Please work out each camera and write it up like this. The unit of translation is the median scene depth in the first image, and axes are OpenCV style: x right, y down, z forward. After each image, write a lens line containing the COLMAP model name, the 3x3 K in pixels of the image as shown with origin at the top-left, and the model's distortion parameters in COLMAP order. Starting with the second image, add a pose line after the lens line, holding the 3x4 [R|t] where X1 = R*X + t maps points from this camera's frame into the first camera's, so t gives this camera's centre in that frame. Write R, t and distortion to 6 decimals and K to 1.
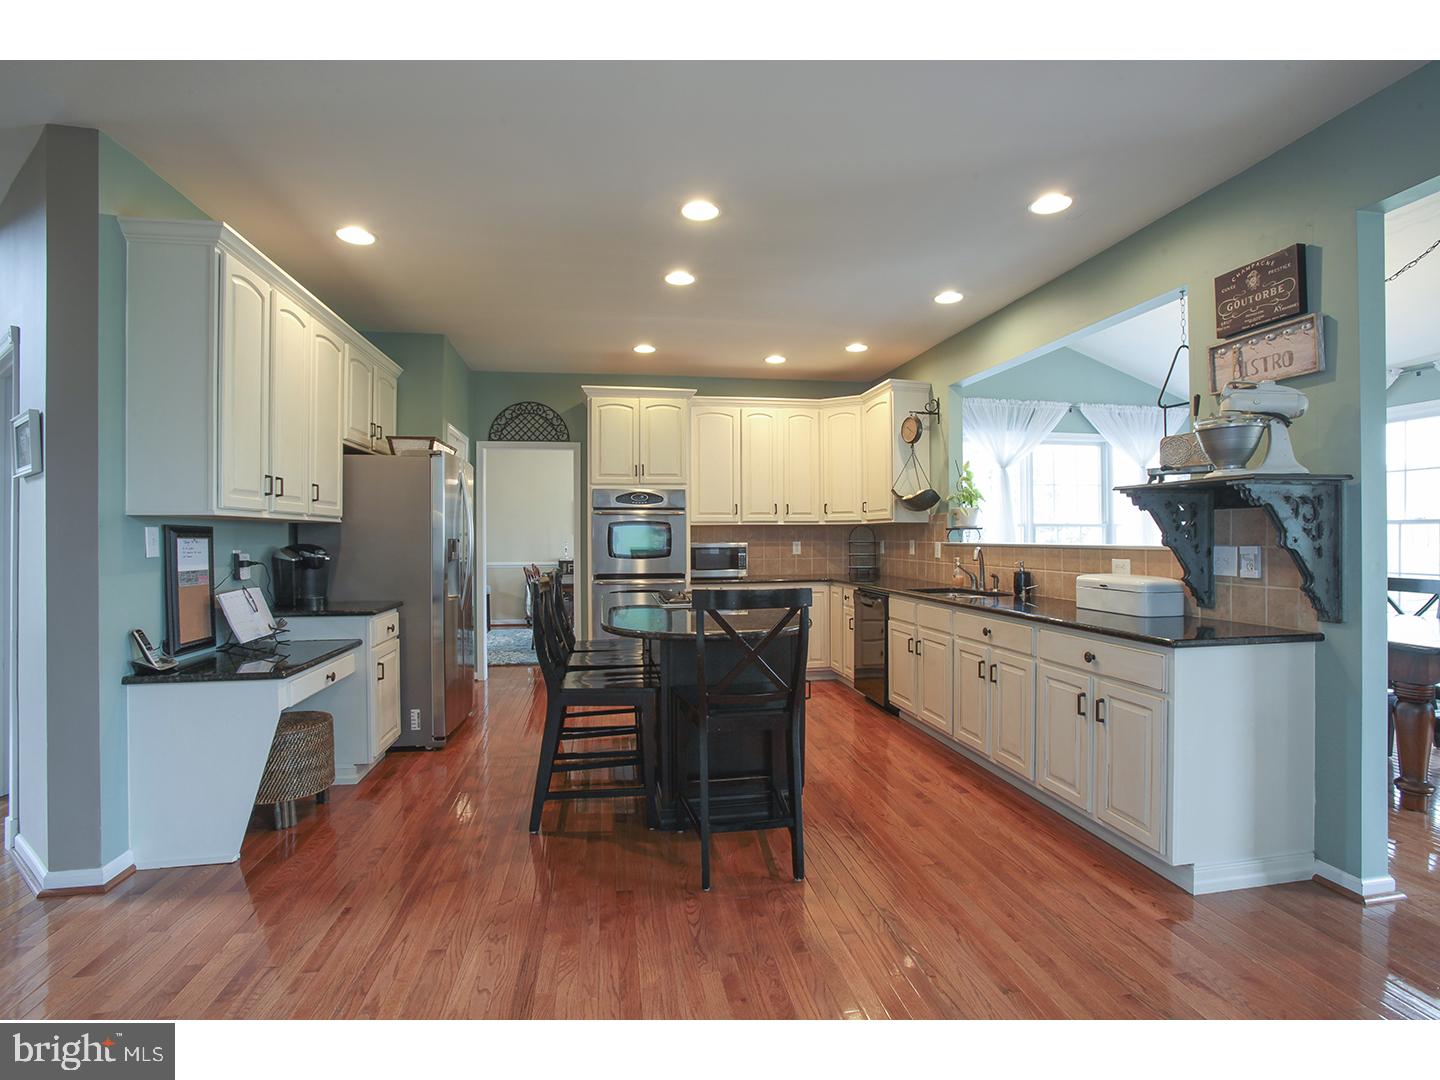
lens RADIAL K [[692.2, 0, 713.6], [0, 692.2, 533.7], [0, 0, 1]] dist [-0.043788, 0.008672]
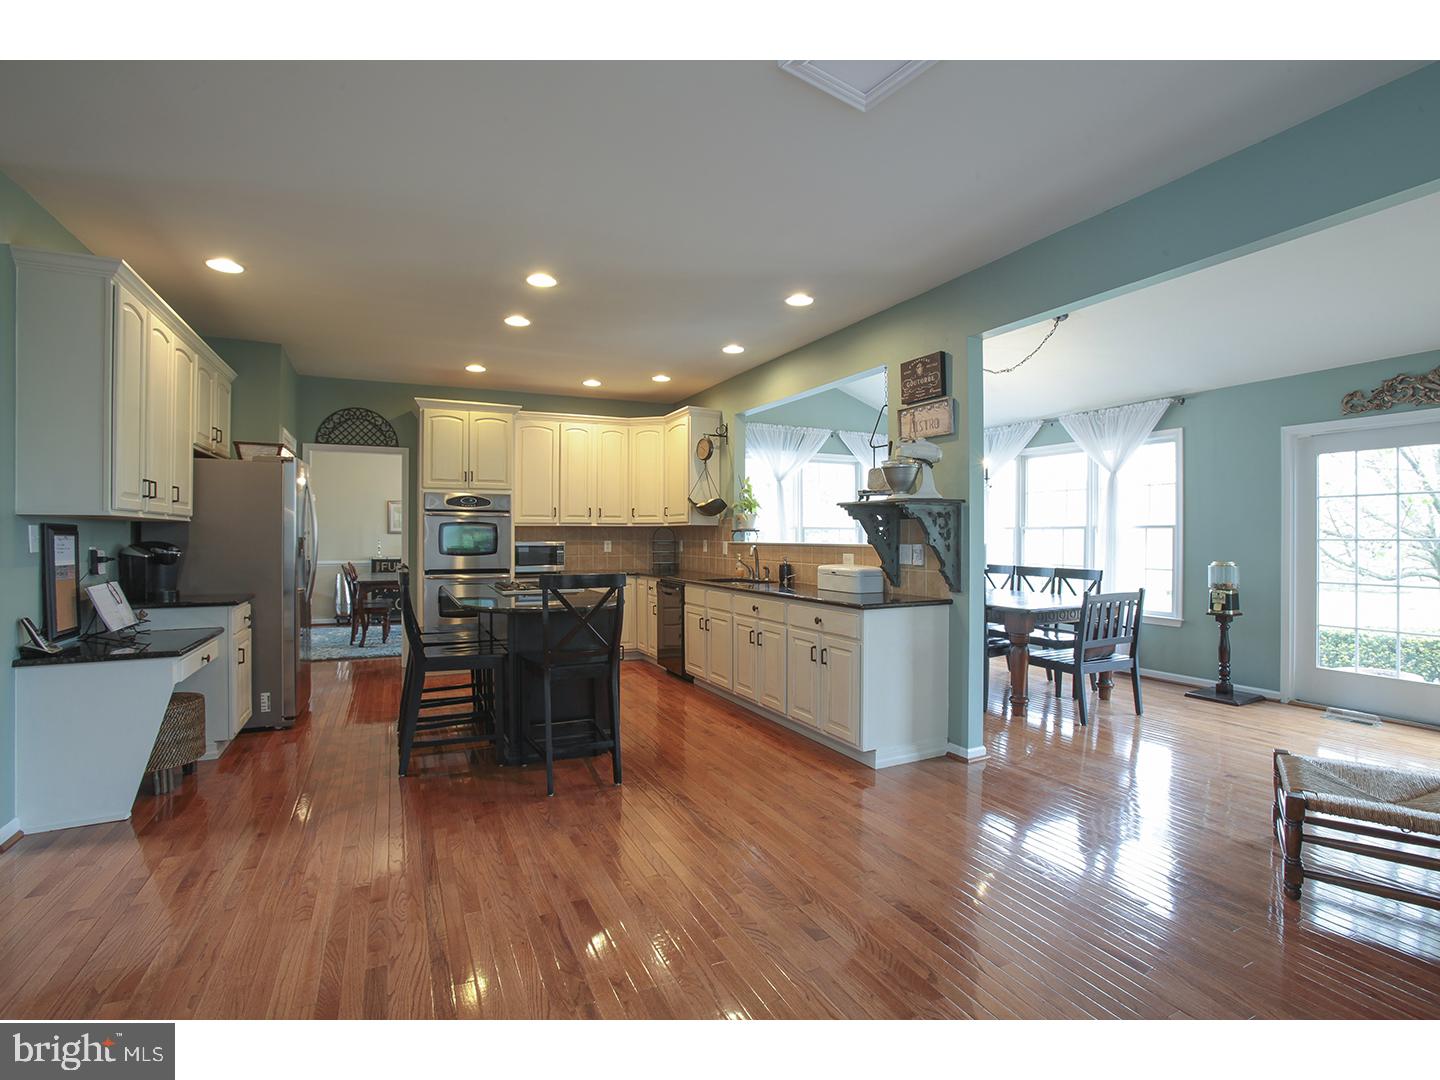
lens RADIAL K [[692.2, 0, 719.3], [0, 692.2, 534.8], [0, 0, 1]] dist [-0.043788, 0.008672]
pose [[0.958633, 0.005159, 0.284600, -0.062106], [-0.005658, 0.999984, 0.000932, -0.001212], [-0.284590, -0.002504, 0.958646, -0.310237]]
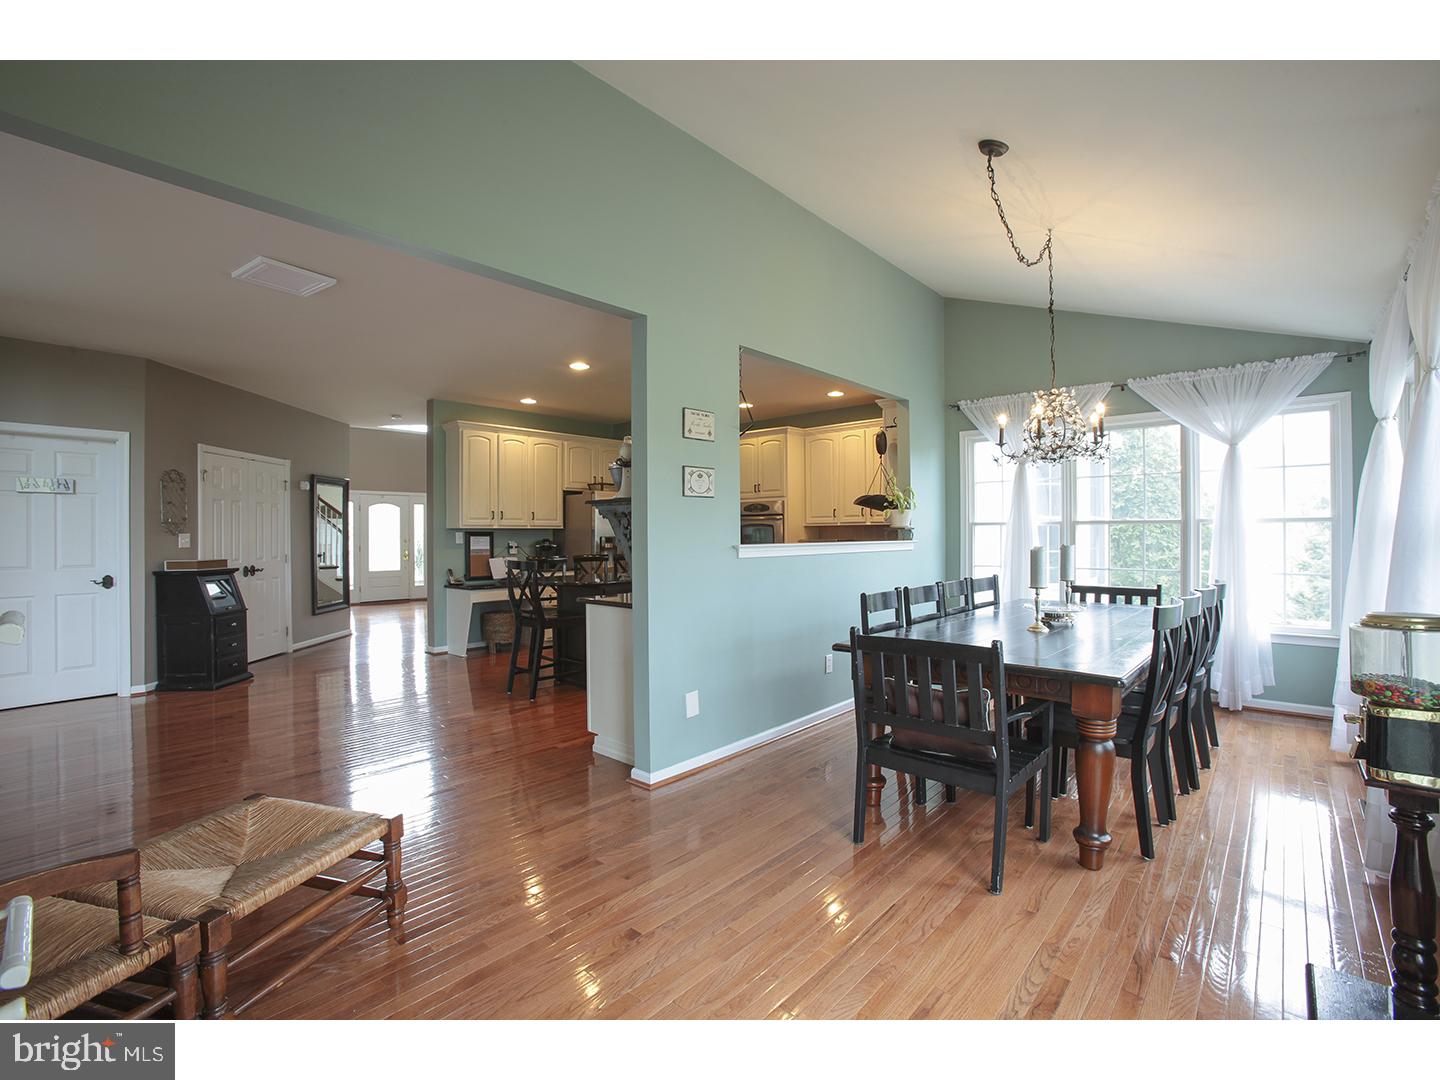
lens RADIAL K [[659.2, 0, 721.0], [0, 659.2, 537.2], [0, 0, 1]] dist [-0.056789, 0.016901]
pose [[0.613521, 0.005658, -0.789658, 1.641897], [0.005657, 0.999917, 0.011560, -0.013028], [0.789658, -0.011559, 0.613439, 0.186944]]
